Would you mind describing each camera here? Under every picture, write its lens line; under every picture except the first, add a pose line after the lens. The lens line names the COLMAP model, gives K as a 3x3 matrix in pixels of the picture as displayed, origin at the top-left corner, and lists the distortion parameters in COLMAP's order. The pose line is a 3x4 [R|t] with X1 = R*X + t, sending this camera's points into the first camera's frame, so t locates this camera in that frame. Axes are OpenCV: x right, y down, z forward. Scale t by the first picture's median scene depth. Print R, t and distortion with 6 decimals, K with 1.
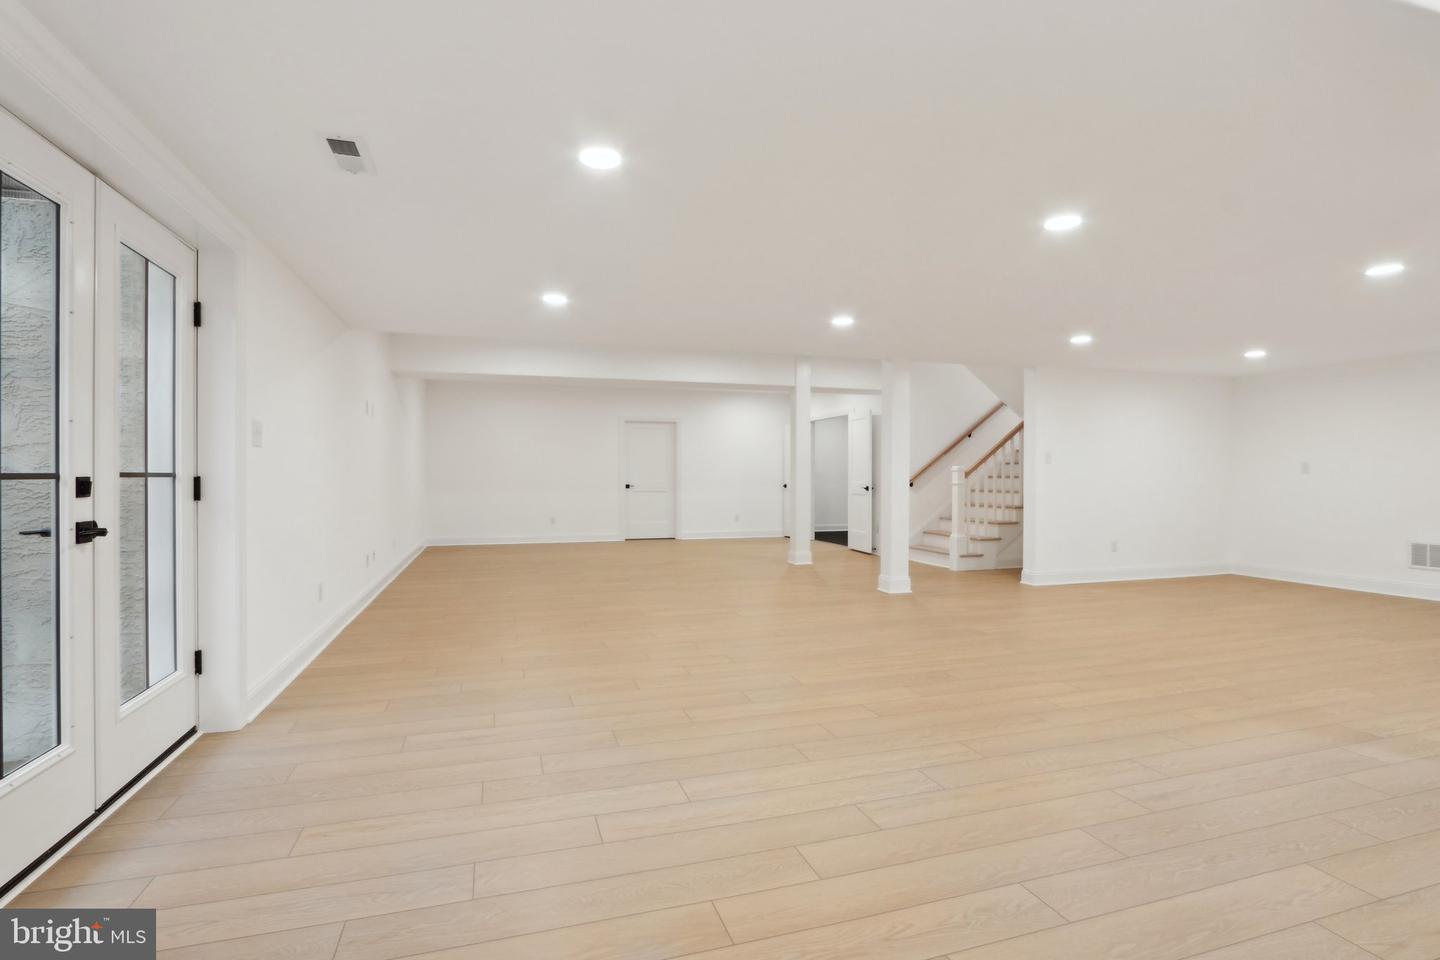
lens RADIAL K [[677.4, 0, 707.1], [0, 677.4, 477.6], [0, 0, 1]] dist [-0.013509, 0.000199]
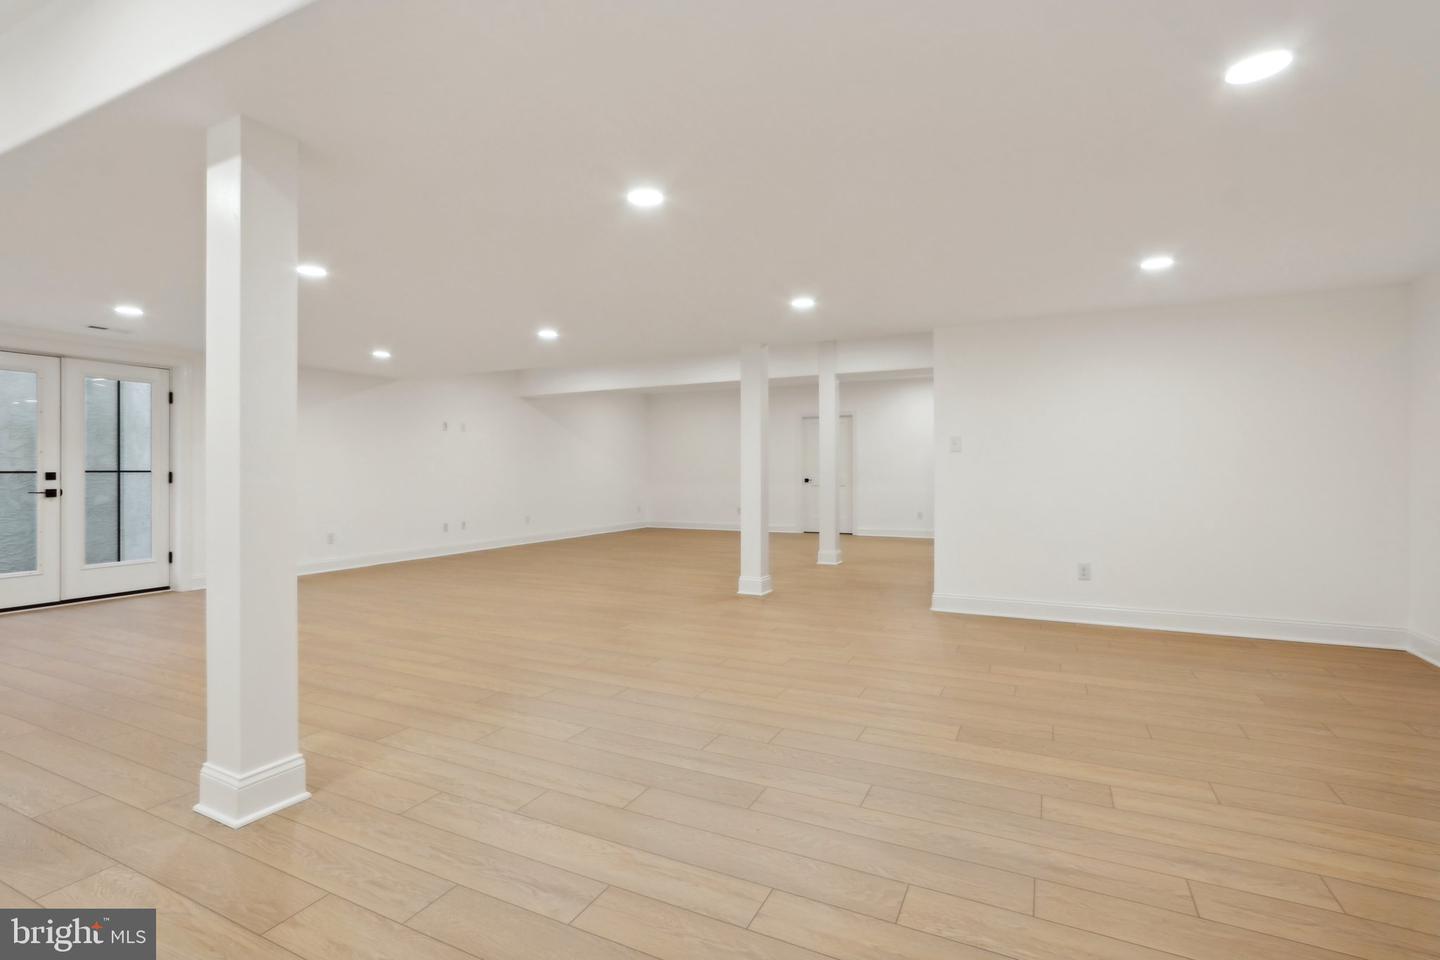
lens RADIAL K [[677.4, 0, 707.1], [0, 677.4, 477.6], [0, 0, 1]] dist [-0.013509, 0.000199]
pose [[0.725459, 0.005136, -0.688246, 0.883633], [0.000823, 0.999965, 0.008330, -0.000190], [0.688265, -0.006609, 0.725430, 0.271797]]
